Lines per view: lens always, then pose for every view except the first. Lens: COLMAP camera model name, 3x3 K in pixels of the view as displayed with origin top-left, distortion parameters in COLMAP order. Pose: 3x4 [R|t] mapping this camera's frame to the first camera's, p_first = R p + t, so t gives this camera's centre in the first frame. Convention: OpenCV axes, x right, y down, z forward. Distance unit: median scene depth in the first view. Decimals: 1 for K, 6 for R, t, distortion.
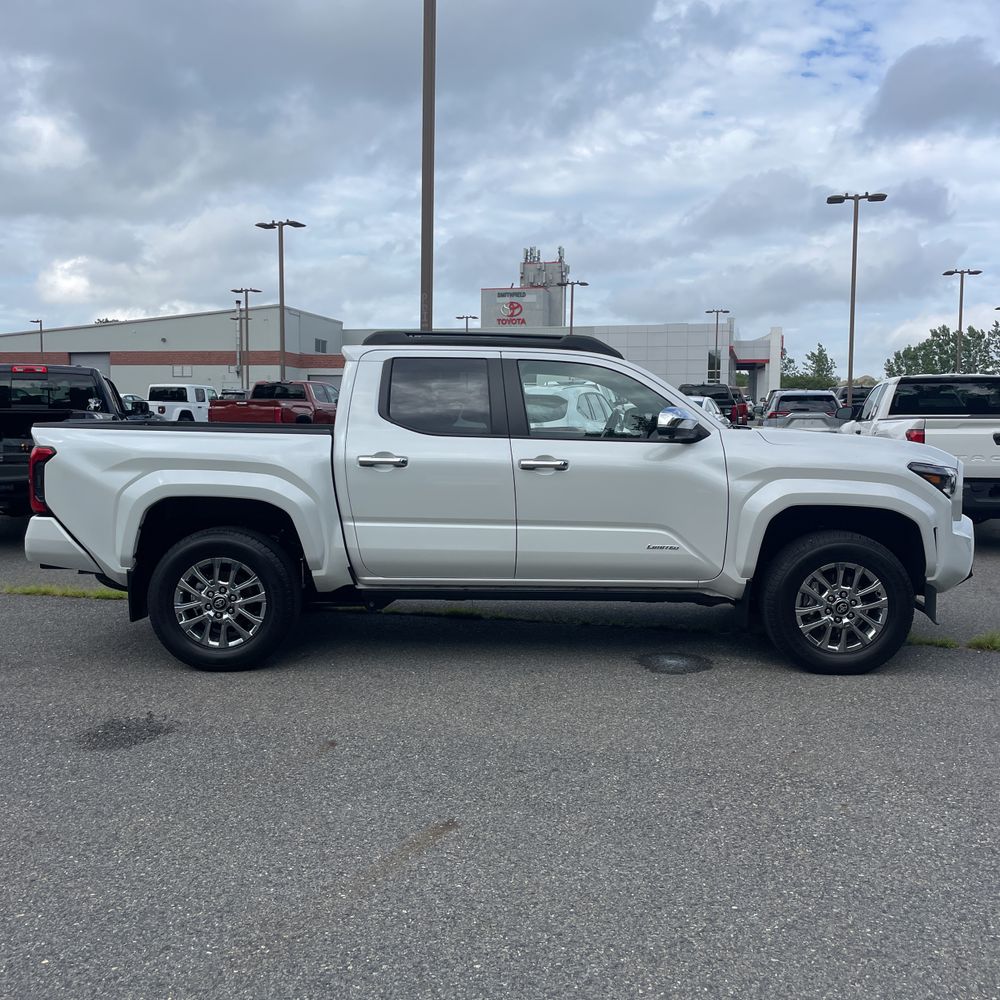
lens RADIAL K [[1035.6, 0, 499.1], [0, 1035.6, 489.5], [0, 0, 1]] dist [0.022430, 0.000000]
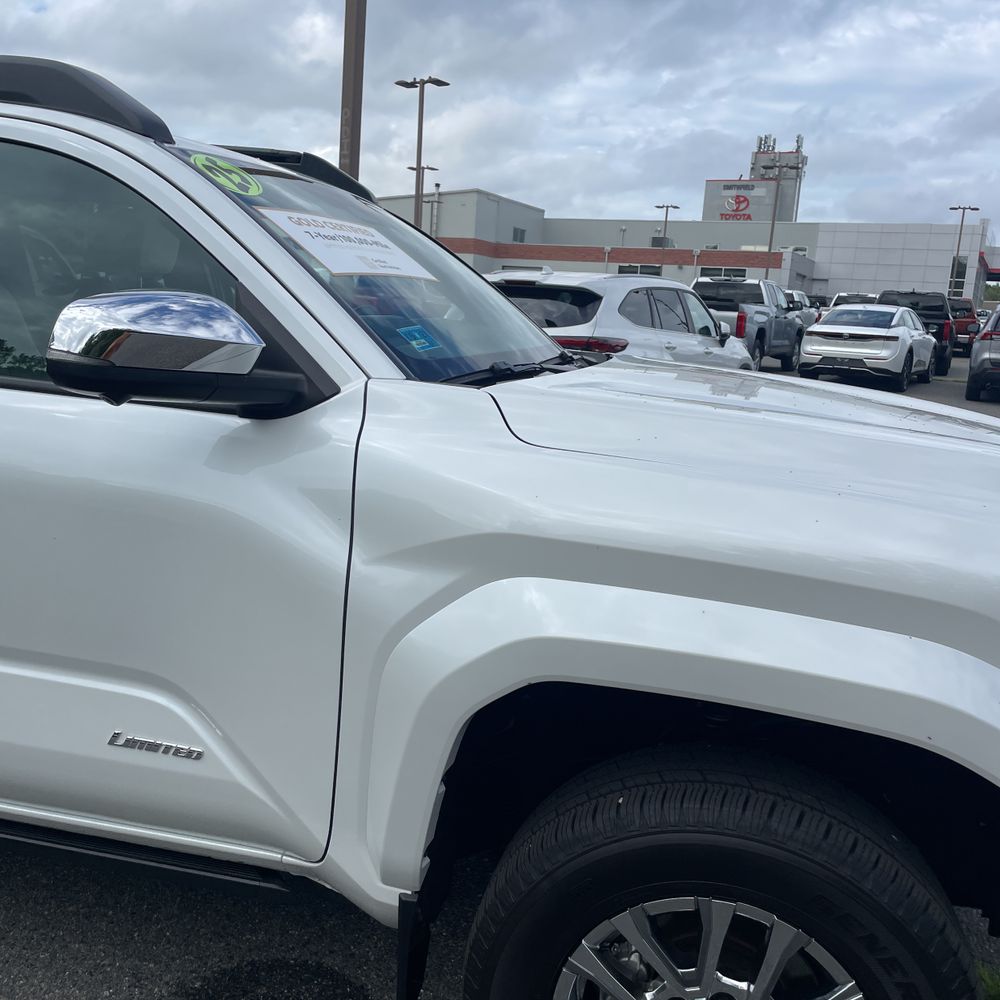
lens RADIAL K [[1035.6, 0, 498.5], [0, 1035.6, 502.6], [0, 0, 1]] dist [0.022430, 0.000000]
pose [[0.976100, 0.088652, -0.198418, 0.301892], [-0.066614, 0.991115, 0.115123, -0.057616], [0.206861, -0.099155, 0.973333, 0.695487]]
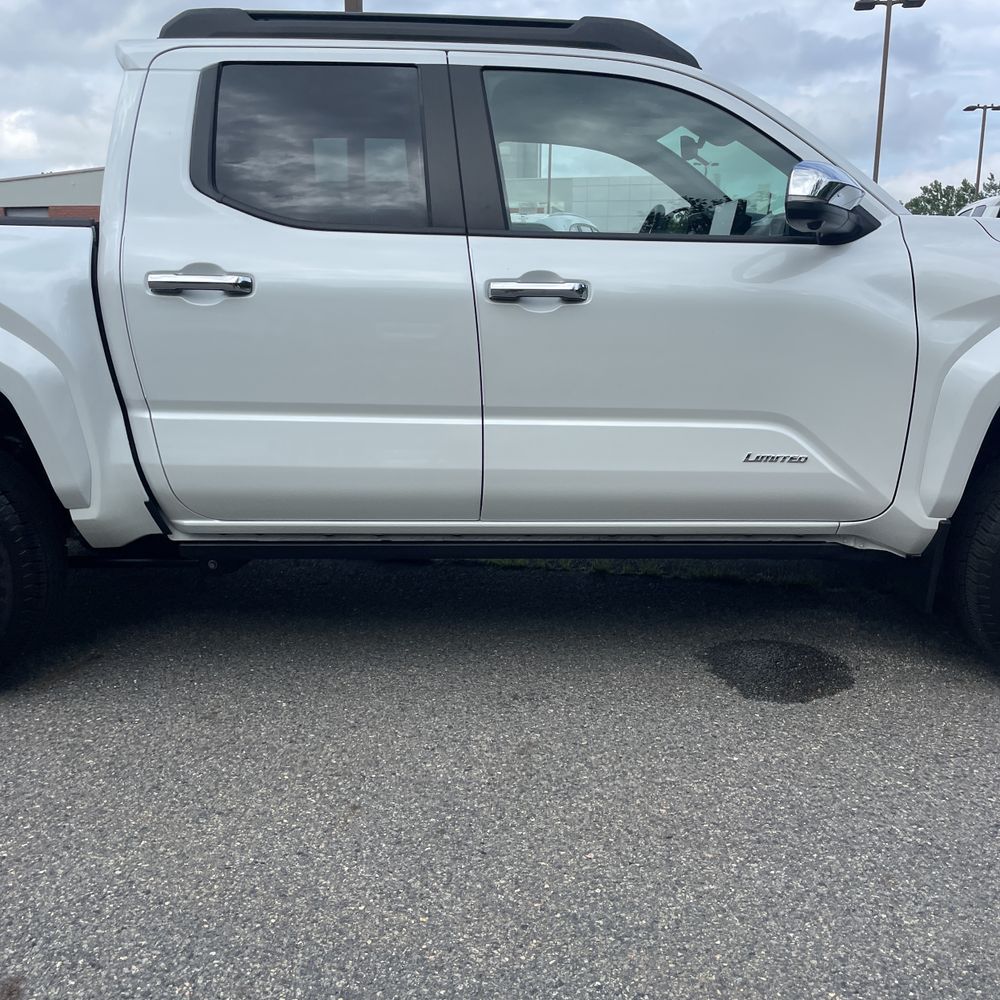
lens RADIAL K [[1035.6, 0, 501.1], [0, 1035.6, 505.7], [0, 0, 1]] dist [0.022430, 0.000000]
pose [[0.999624, -0.008336, 0.026120, 0.012027], [0.004530, 0.989781, 0.142525, 0.006279], [-0.027041, -0.142353, 0.989447, 0.487242]]
